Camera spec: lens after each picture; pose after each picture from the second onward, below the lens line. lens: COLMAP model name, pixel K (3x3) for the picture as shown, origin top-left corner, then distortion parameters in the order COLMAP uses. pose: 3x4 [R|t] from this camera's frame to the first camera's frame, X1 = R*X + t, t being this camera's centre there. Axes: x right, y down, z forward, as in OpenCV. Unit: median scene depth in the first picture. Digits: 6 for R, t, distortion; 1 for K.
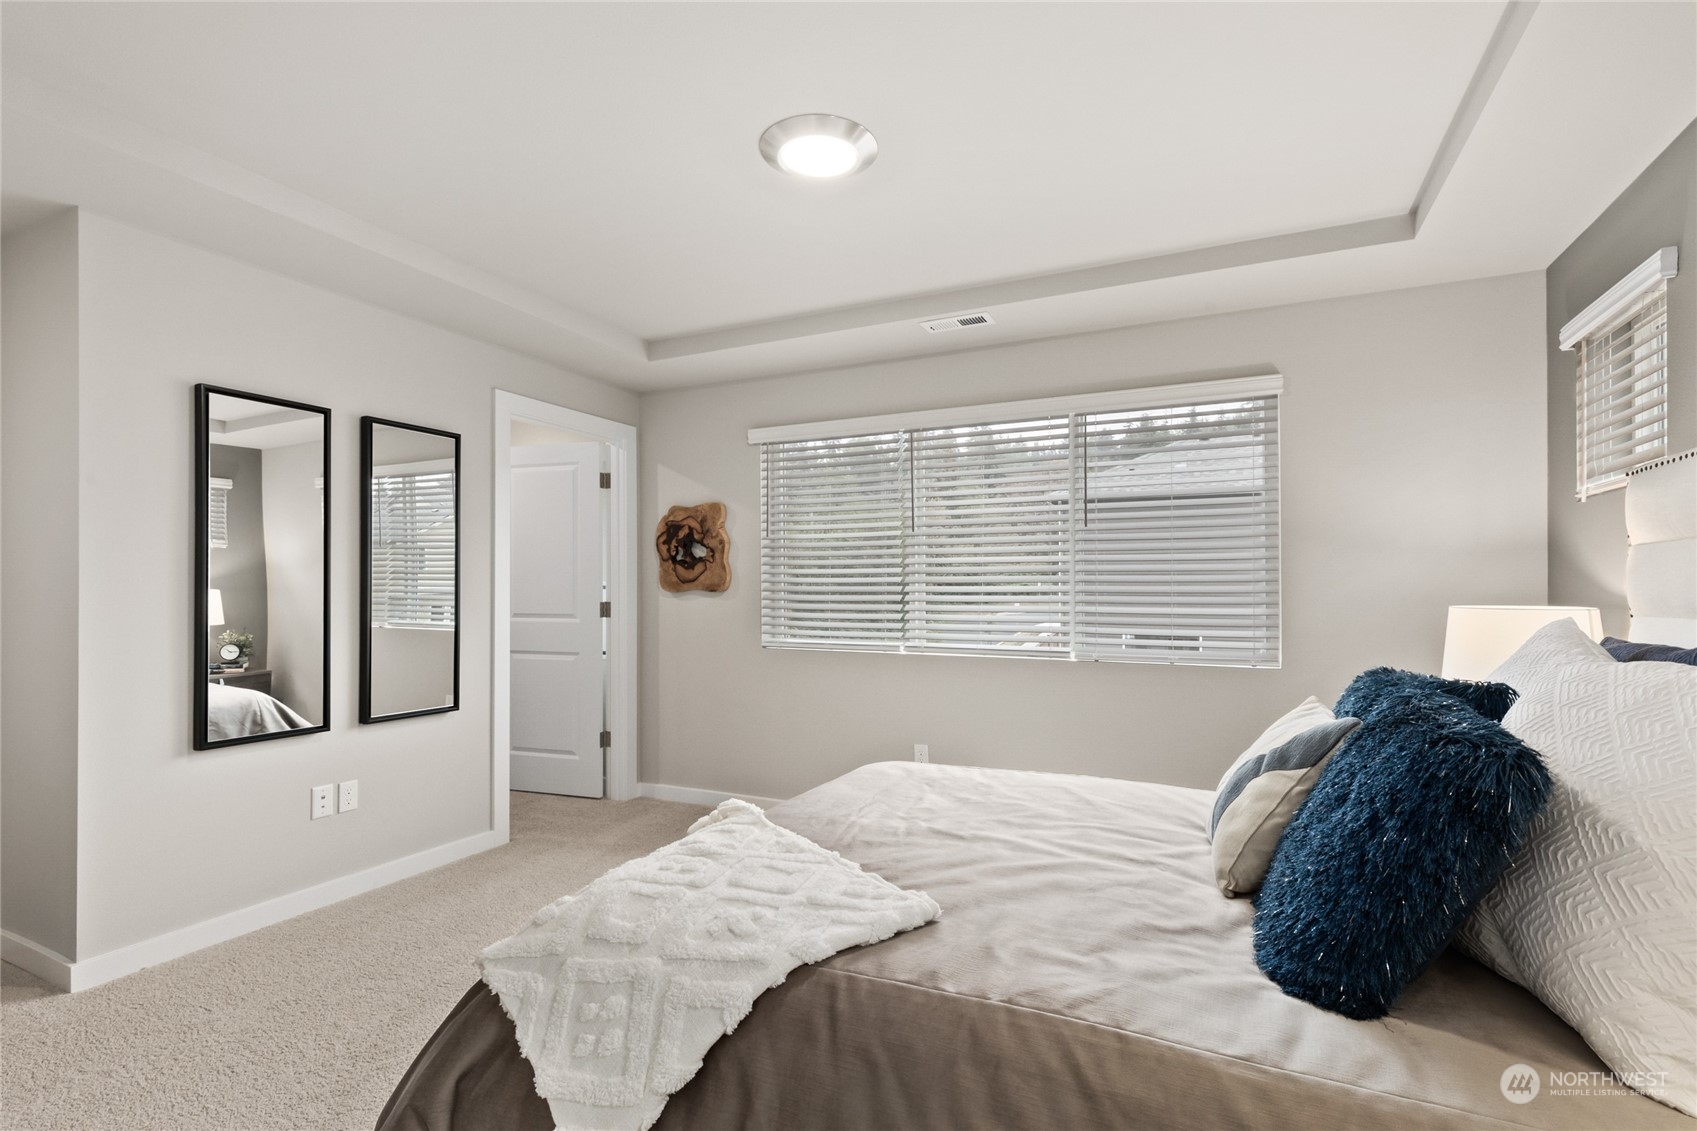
lens RADIAL K [[788.8, 0, 853.8], [0, 788.8, 584.0], [0, 0, 1]] dist [-0.004971, -0.000766]
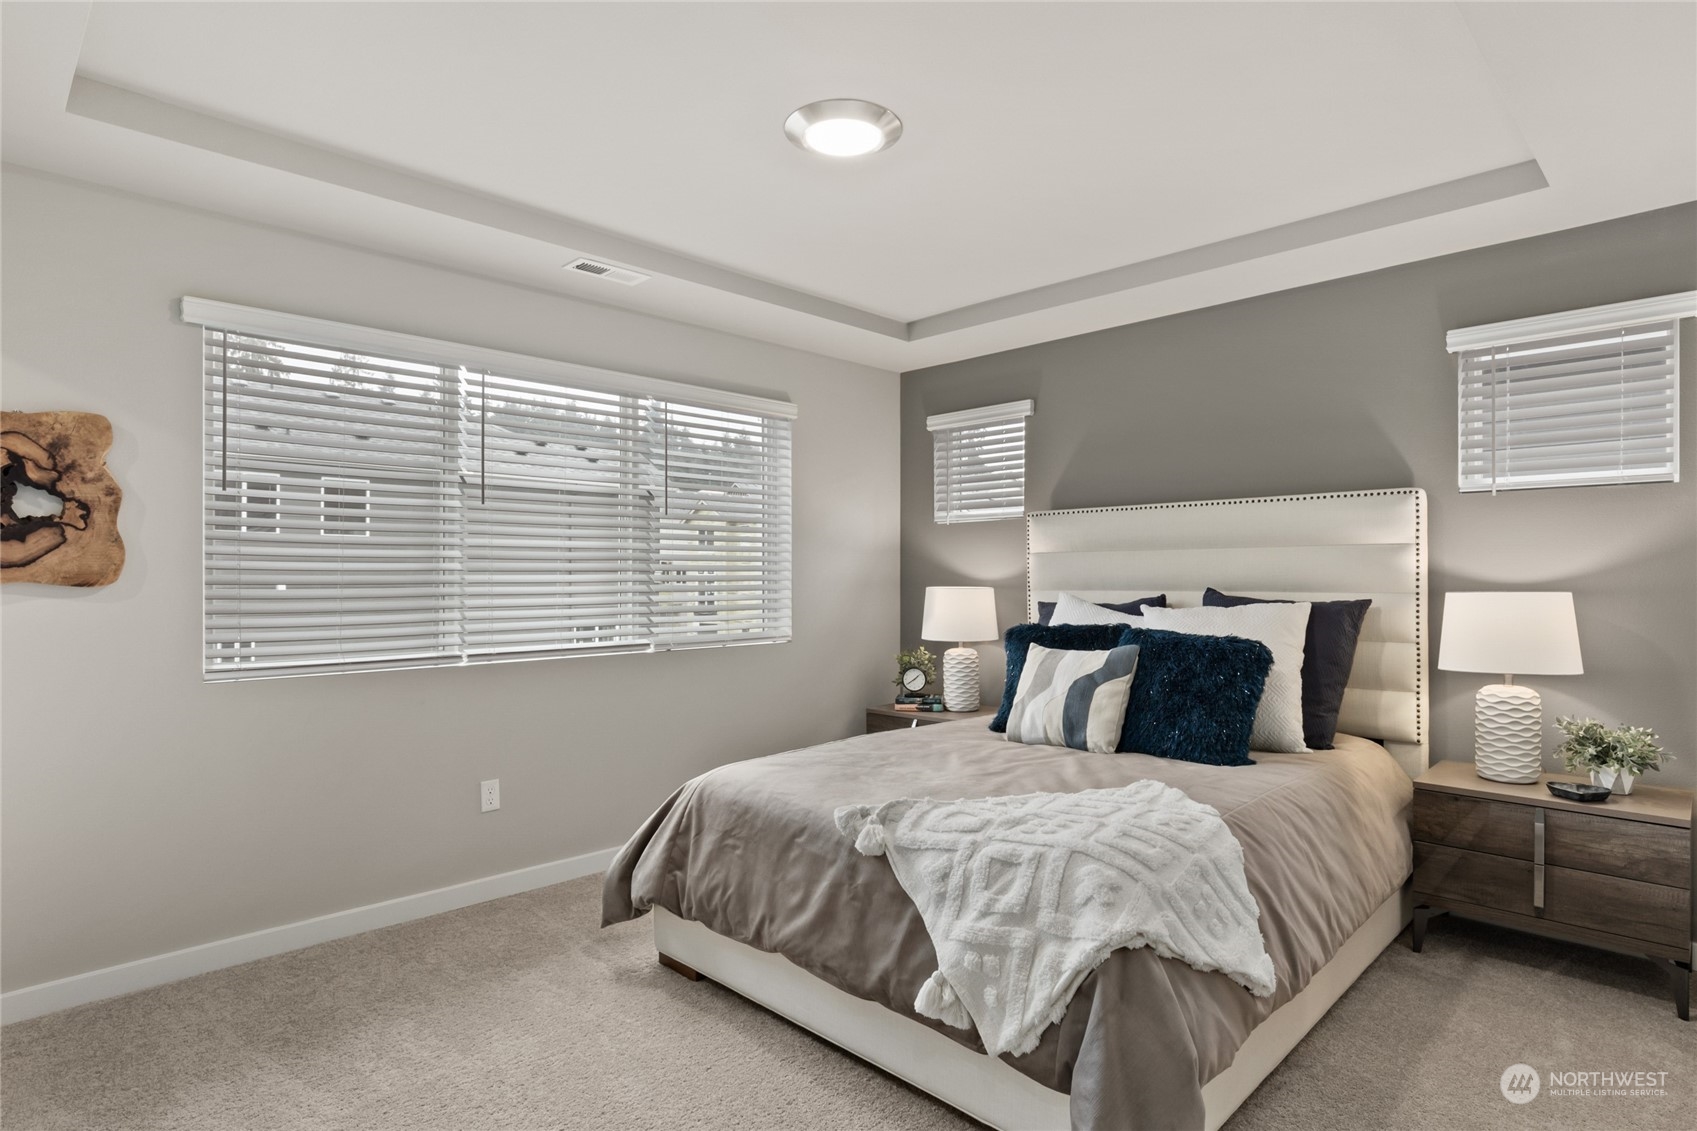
lens RADIAL K [[957.8, 0, 852.4], [0, 957.8, 561.0], [0, 0, 1]] dist [0.006414, -0.000482]
pose [[0.299666, 0.012300, 0.953965, -0.627069], [-0.003750, 0.999924, -0.011715, -0.001291], [-0.954037, -0.000067, 0.299690, 0.337659]]
